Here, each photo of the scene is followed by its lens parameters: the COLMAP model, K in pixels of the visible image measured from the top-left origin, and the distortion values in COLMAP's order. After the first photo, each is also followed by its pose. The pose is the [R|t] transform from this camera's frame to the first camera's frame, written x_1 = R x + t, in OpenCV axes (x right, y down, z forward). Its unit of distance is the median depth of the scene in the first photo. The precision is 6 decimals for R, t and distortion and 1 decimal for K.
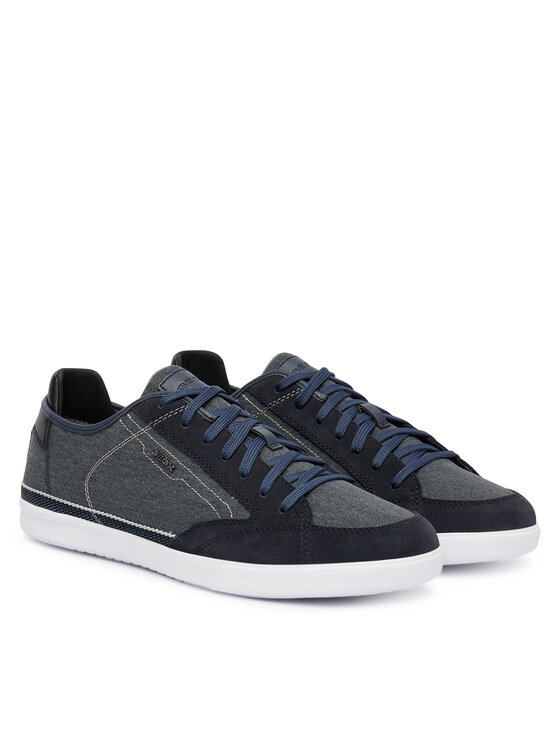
lens RADIAL K [[1965.2, 0, 280.1], [0, 1965.2, 372.9], [0, 0, 1]] dist [-0.006395, 0.000000]
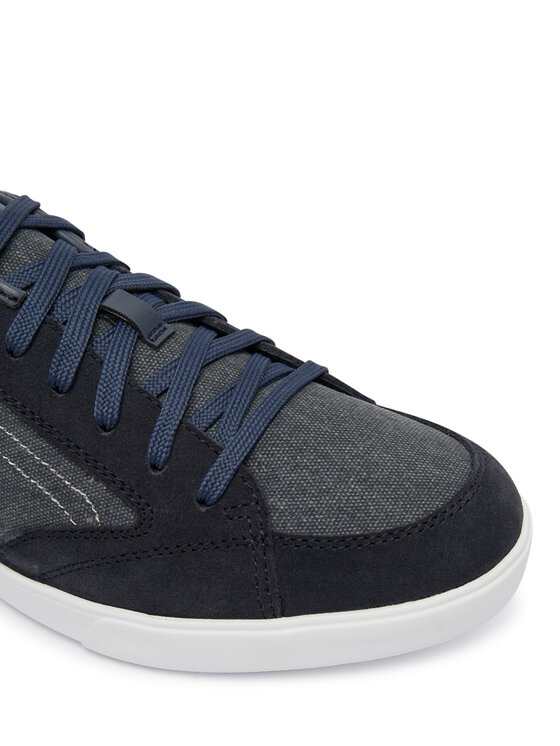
lens RADIAL K [[949.0, 0, 279.2], [0, 949.0, 373.0], [0, 0, 1]] dist [-0.015533, 0.000000]
pose [[0.981937, -0.166749, 0.089414, 0.004119], [0.107425, 0.880342, 0.462016, -0.060575], [-0.155755, -0.444065, 0.882353, 0.805861]]
